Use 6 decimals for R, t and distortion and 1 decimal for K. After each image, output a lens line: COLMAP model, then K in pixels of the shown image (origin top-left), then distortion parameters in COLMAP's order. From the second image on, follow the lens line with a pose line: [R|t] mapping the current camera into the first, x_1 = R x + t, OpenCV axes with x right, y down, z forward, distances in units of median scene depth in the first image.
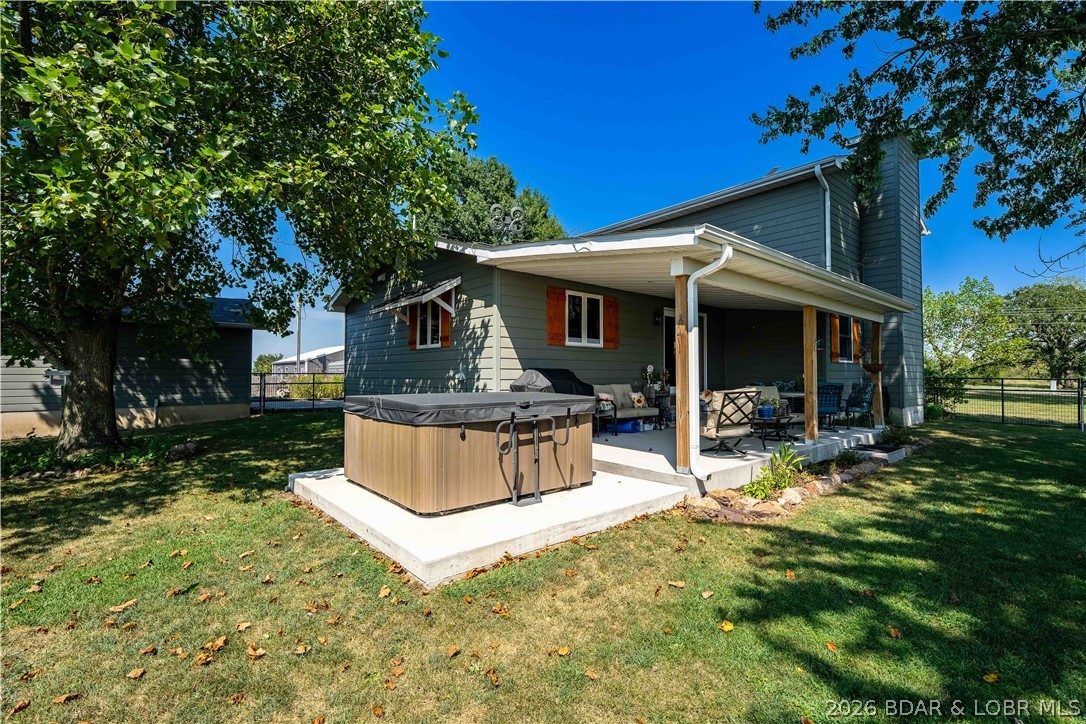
lens RADIAL K [[486.9, 0, 539.4], [0, 486.9, 365.3], [0, 0, 1]] dist [-0.006663, 0.002409]
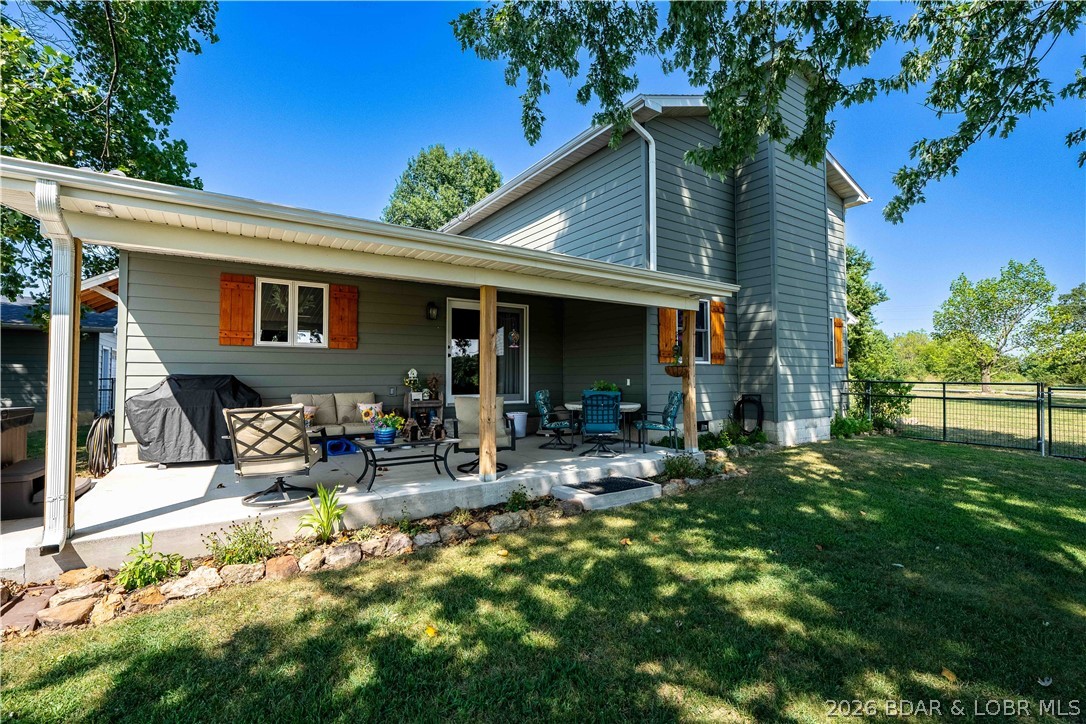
lens RADIAL K [[486.9, 0, 544.4], [0, 486.9, 360.8], [0, 0, 1]] dist [-0.006663, 0.002409]
pose [[0.993886, -0.007333, -0.110167, 0.639999], [0.006015, 0.999906, -0.012293, -0.002927], [0.110247, 0.011555, 0.993837, 0.262523]]
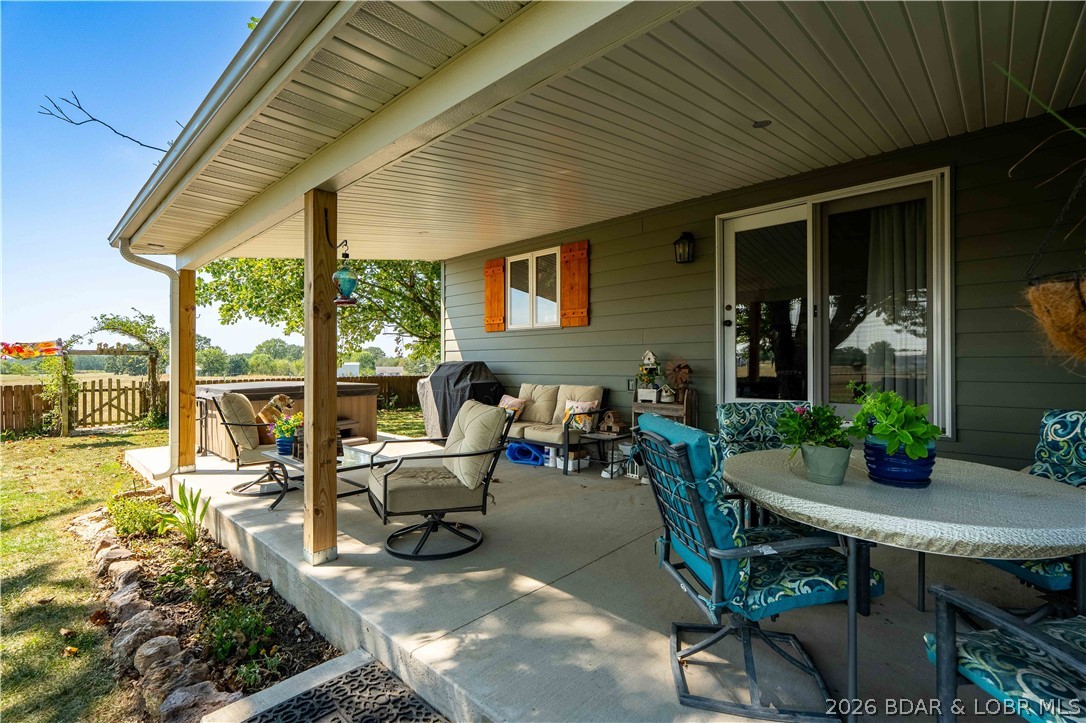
lens RADIAL K [[486.9, 0, 540.5], [0, 486.9, 361.2], [0, 0, 1]] dist [-0.006663, 0.002409]
pose [[0.115908, -0.003456, -0.993254, 0.846429], [0.025248, 0.999681, -0.000532, 0.009319], [0.992939, -0.025016, 0.115959, 0.997024]]
